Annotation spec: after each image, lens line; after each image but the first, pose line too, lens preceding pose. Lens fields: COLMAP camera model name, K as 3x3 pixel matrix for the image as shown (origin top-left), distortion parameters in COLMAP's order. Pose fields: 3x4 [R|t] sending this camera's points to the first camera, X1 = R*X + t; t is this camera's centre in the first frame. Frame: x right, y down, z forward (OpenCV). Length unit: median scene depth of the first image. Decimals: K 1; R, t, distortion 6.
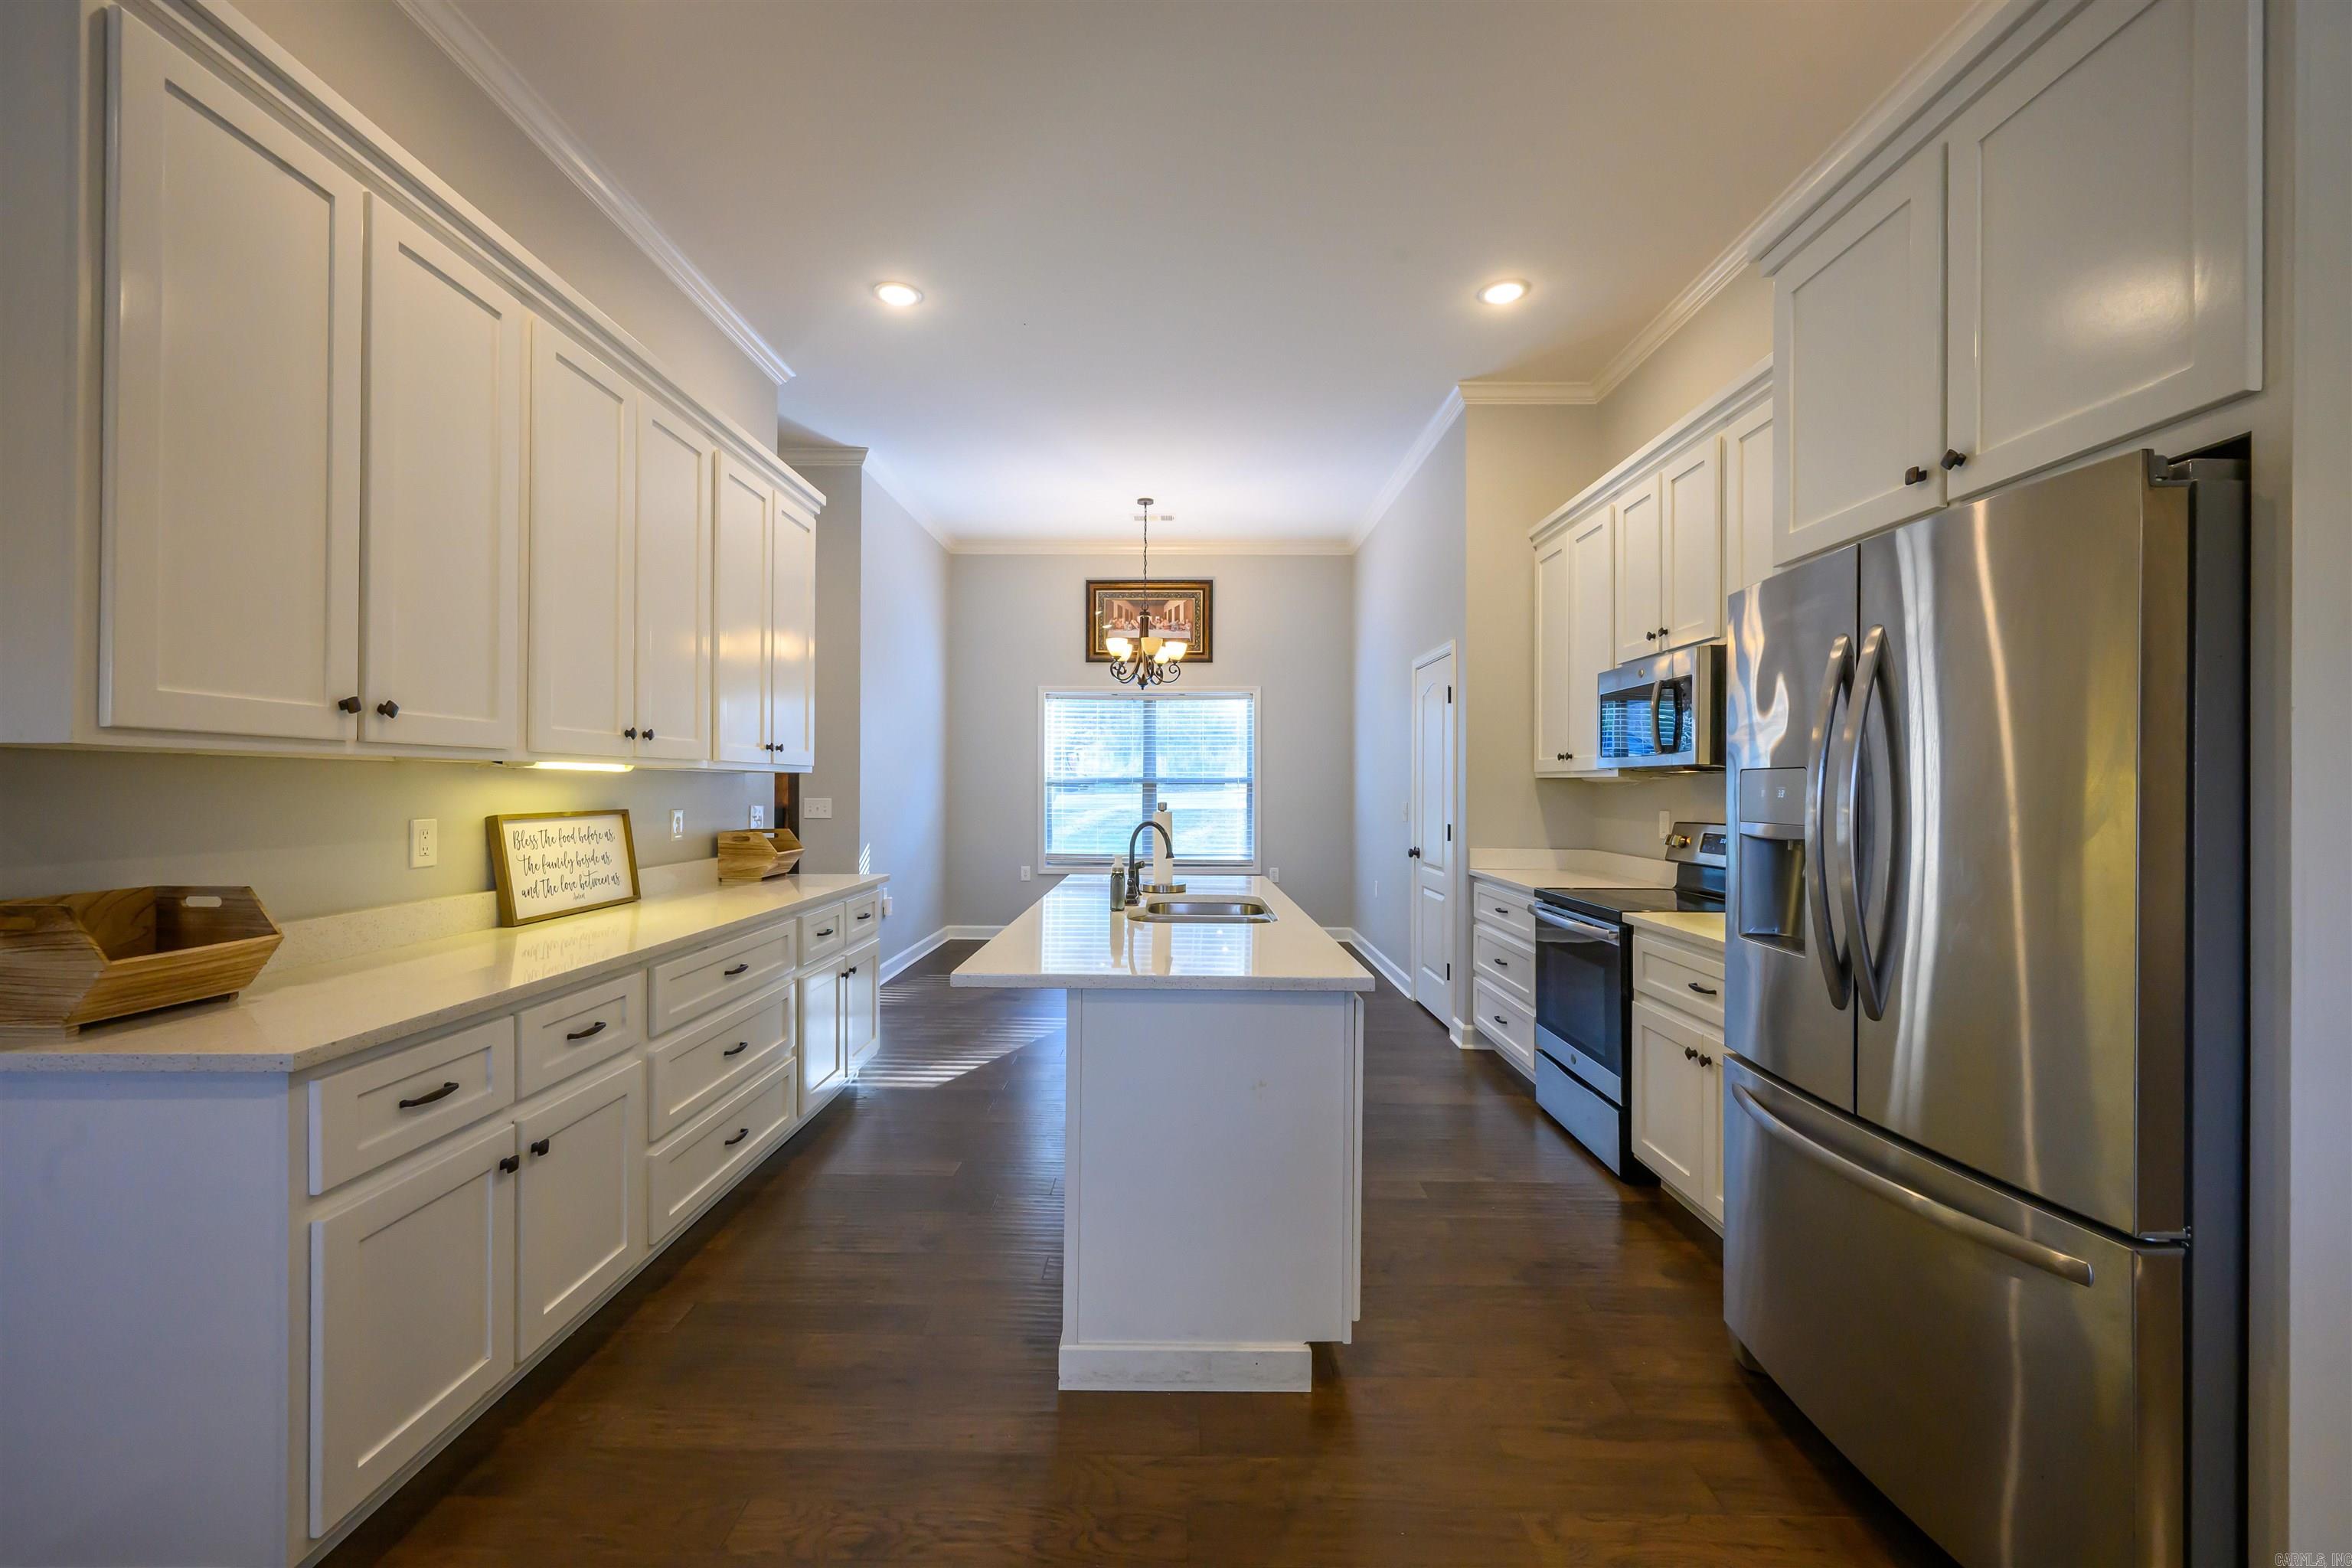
lens RADIAL K [[922.7, 0, 1171.7], [0, 922.7, 786.4], [0, 0, 1]] dist [0.000043, -0.000004]
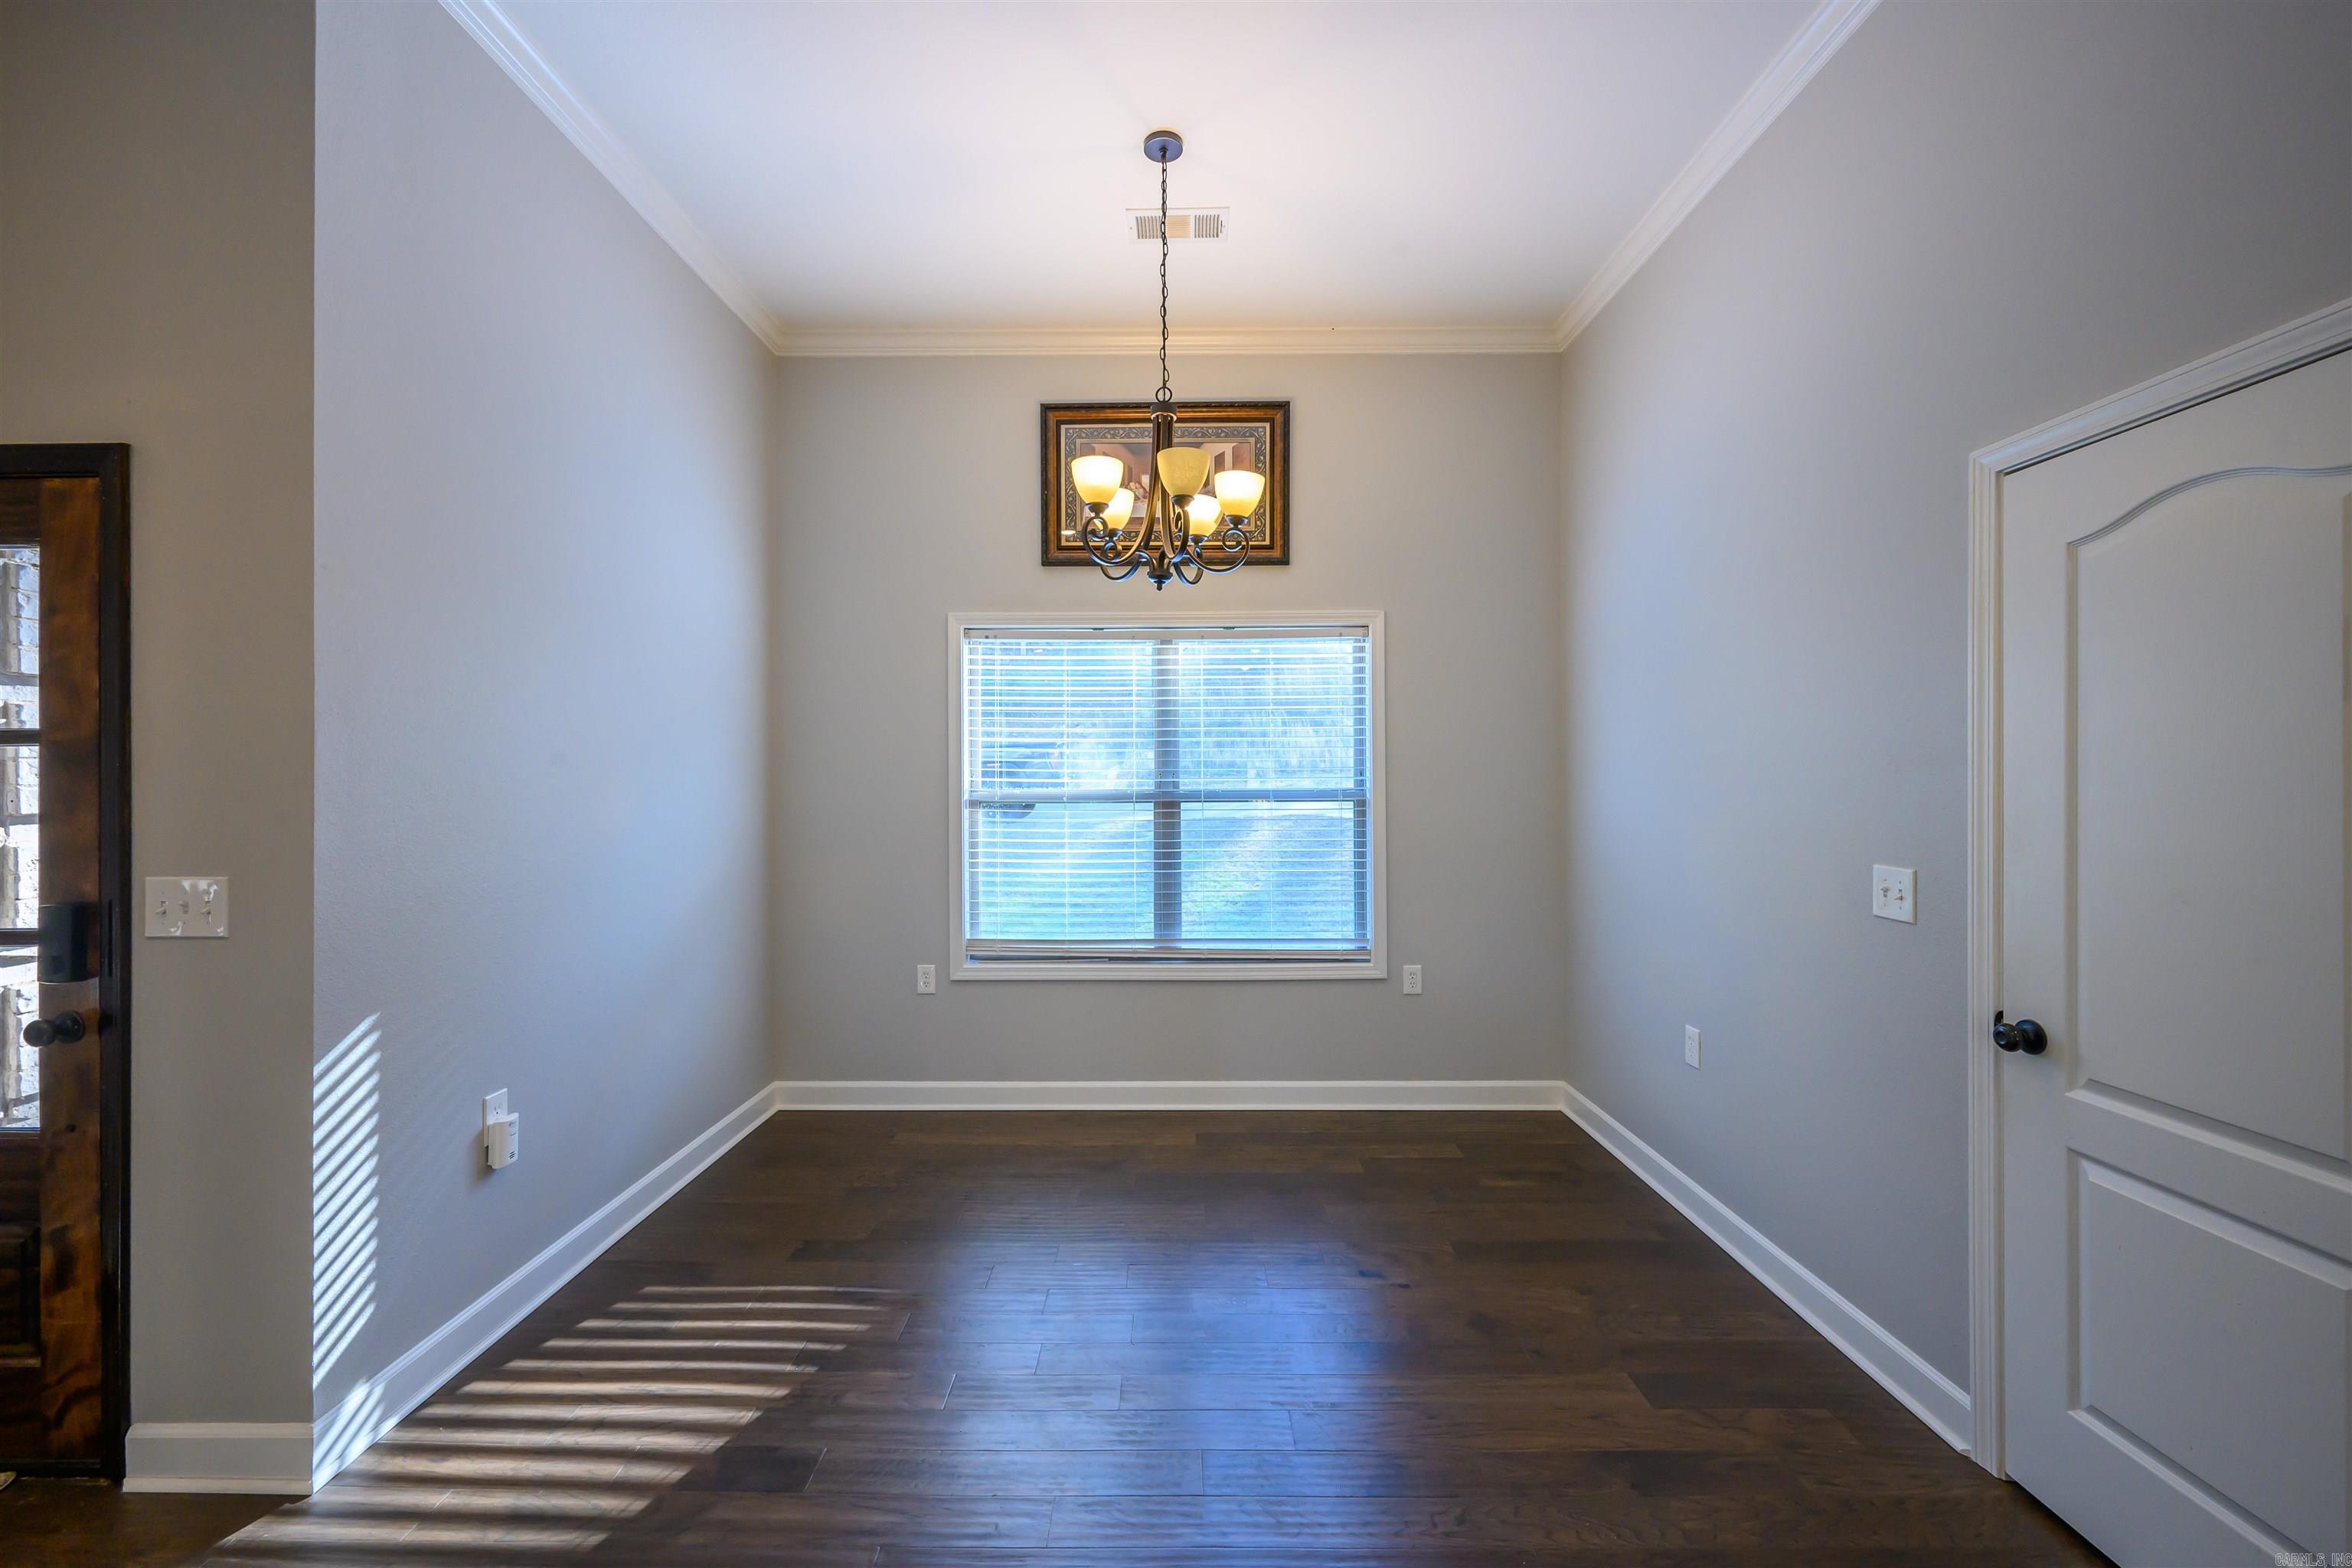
lens RADIAL K [[945.2, 0, 1163.1], [0, 945.2, 785.9], [0, 0, 1]] dist [0.000792, 0.000153]
pose [[0.999974, -0.005700, -0.004390, -0.024400], [0.005702, 0.999984, 0.000497, -0.012650], [0.004387, -0.000522, 0.999990, 0.481545]]
